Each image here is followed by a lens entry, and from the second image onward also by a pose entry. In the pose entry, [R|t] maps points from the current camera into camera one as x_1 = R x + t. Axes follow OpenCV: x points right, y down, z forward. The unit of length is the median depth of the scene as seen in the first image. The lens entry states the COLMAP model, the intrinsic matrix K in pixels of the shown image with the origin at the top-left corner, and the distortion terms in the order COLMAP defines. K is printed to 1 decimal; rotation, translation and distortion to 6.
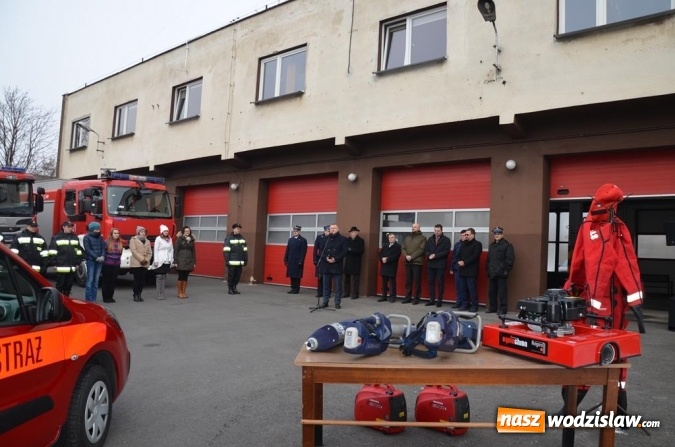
lens RADIAL K [[522.2, 0, 338.3], [0, 522.2, 232.2], [0, 0, 1]] dist [-0.154926, 0.121101]
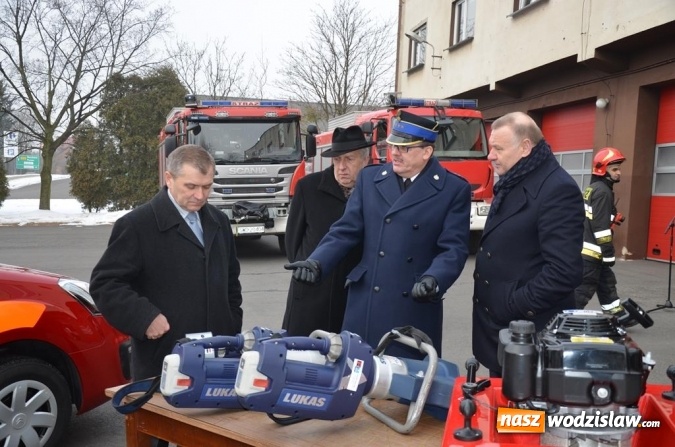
lens RADIAL K [[741.2, 0, 337.5], [0, 741.2, 223.5], [0, 0, 1]] dist [0.068825, 0.008628]
pose [[0.778769, 0.016056, -0.627106, 0.152127], [0.022159, 0.998344, 0.053078, 0.002736], [0.626920, -0.055231, 0.777123, 0.109809]]
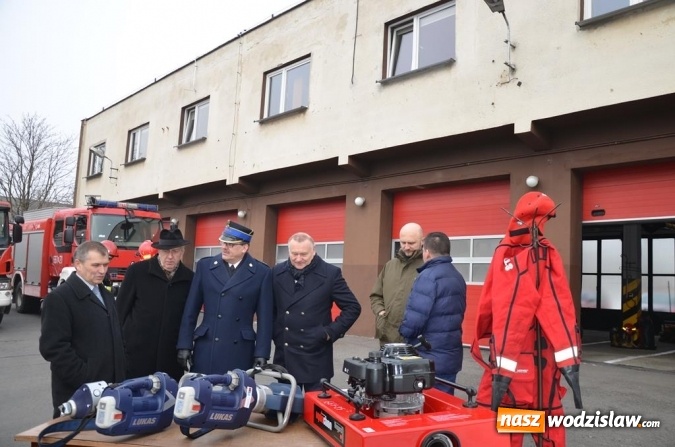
lens RADIAL K [[564.9, 0, 338.9], [0, 564.9, 231.8], [0, 0, 1]] dist [-0.137232, 0.170369]
pose [[0.993036, -0.010513, -0.117343, 0.105492], [0.003647, 0.998277, -0.058569, 0.001388], [0.117757, 0.057734, 0.991363, 0.057406]]
